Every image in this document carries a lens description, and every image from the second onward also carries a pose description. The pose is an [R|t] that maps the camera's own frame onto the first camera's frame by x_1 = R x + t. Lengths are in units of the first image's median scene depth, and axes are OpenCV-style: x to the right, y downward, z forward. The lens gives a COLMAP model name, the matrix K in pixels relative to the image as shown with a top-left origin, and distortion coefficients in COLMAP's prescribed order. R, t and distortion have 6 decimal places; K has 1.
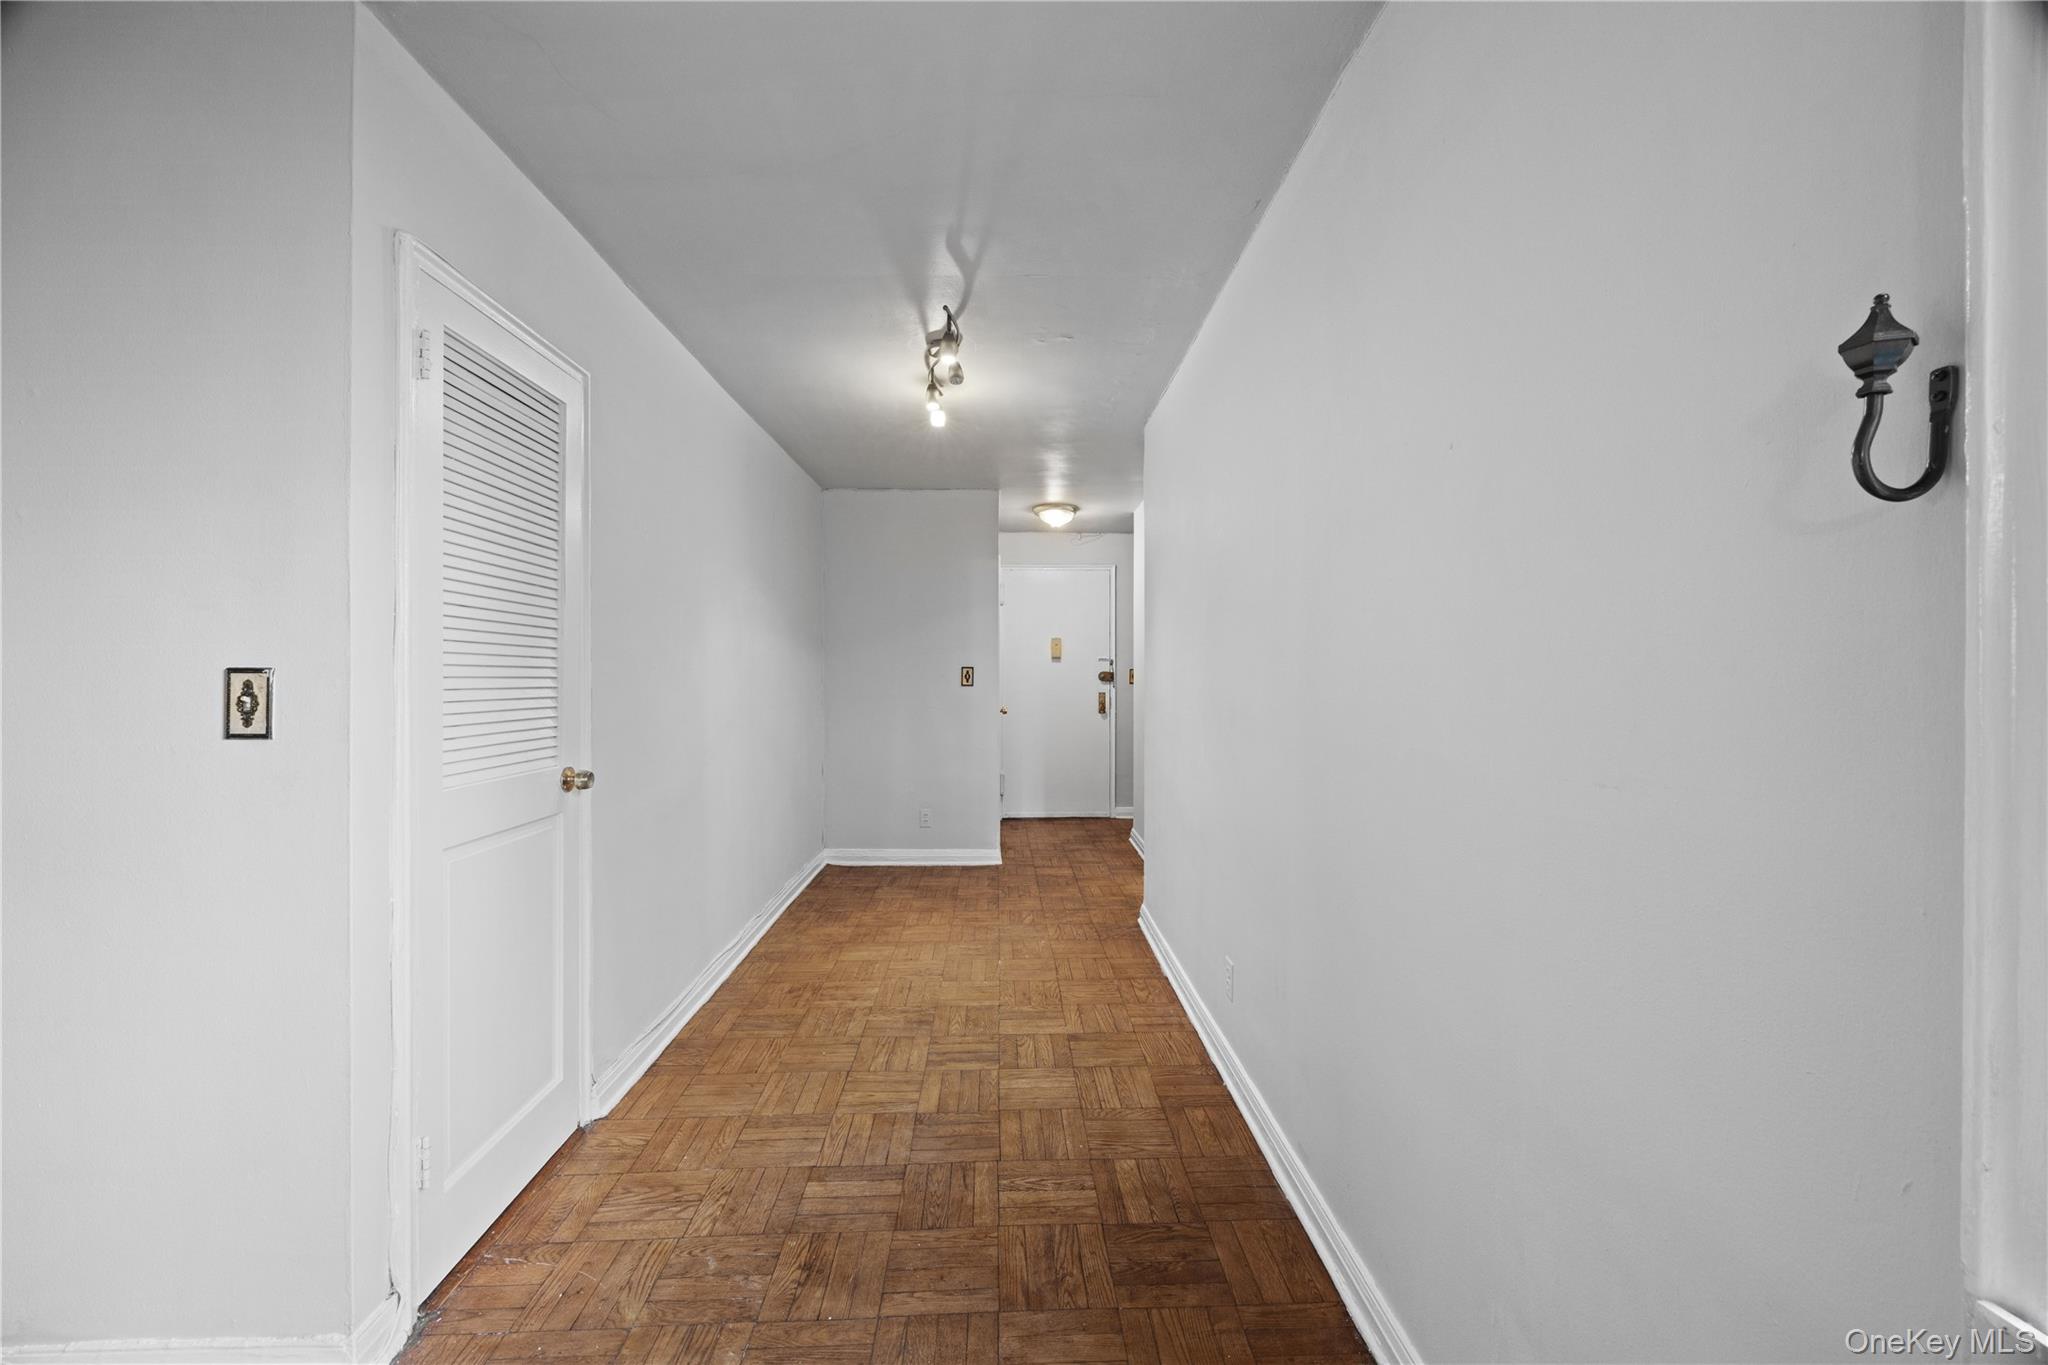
lens RADIAL K [[780.6, 0, 1024.5], [0, 780.6, 678.1], [0, 0, 1]] dist [-0.002430, -0.000573]
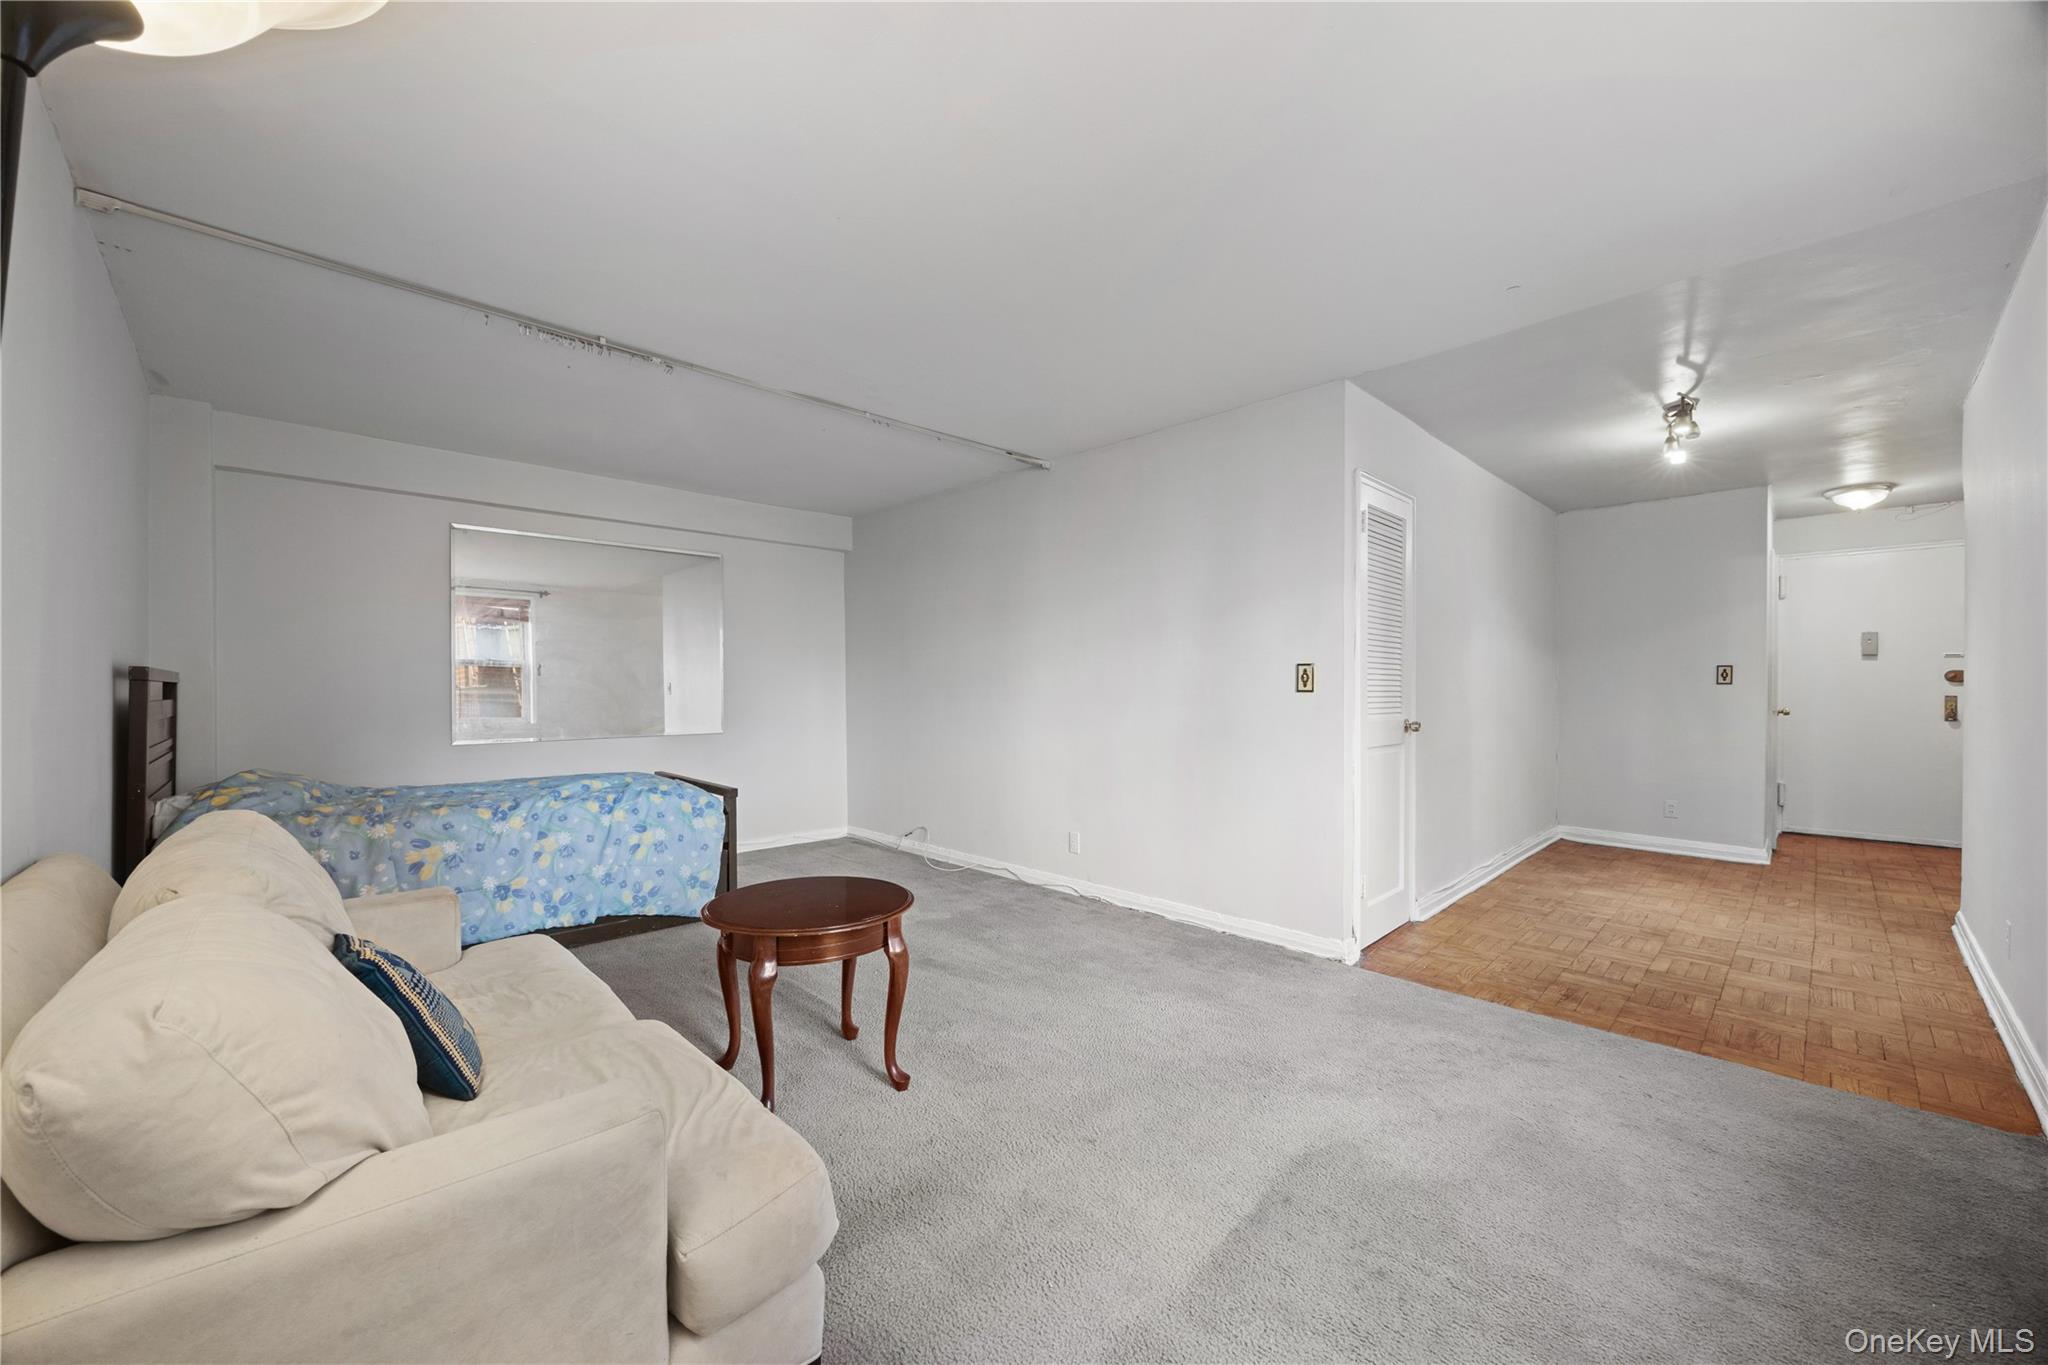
lens RADIAL K [[780.6, 0, 1023.7], [0, 780.6, 686.0], [0, 0, 1]] dist [-0.002430, -0.000573]
pose [[0.670901, 0.001992, -0.741544, 0.137756], [-0.003984, 0.999992, -0.000918, 0.035340], [0.741536, 0.003570, 0.670904, -0.736245]]
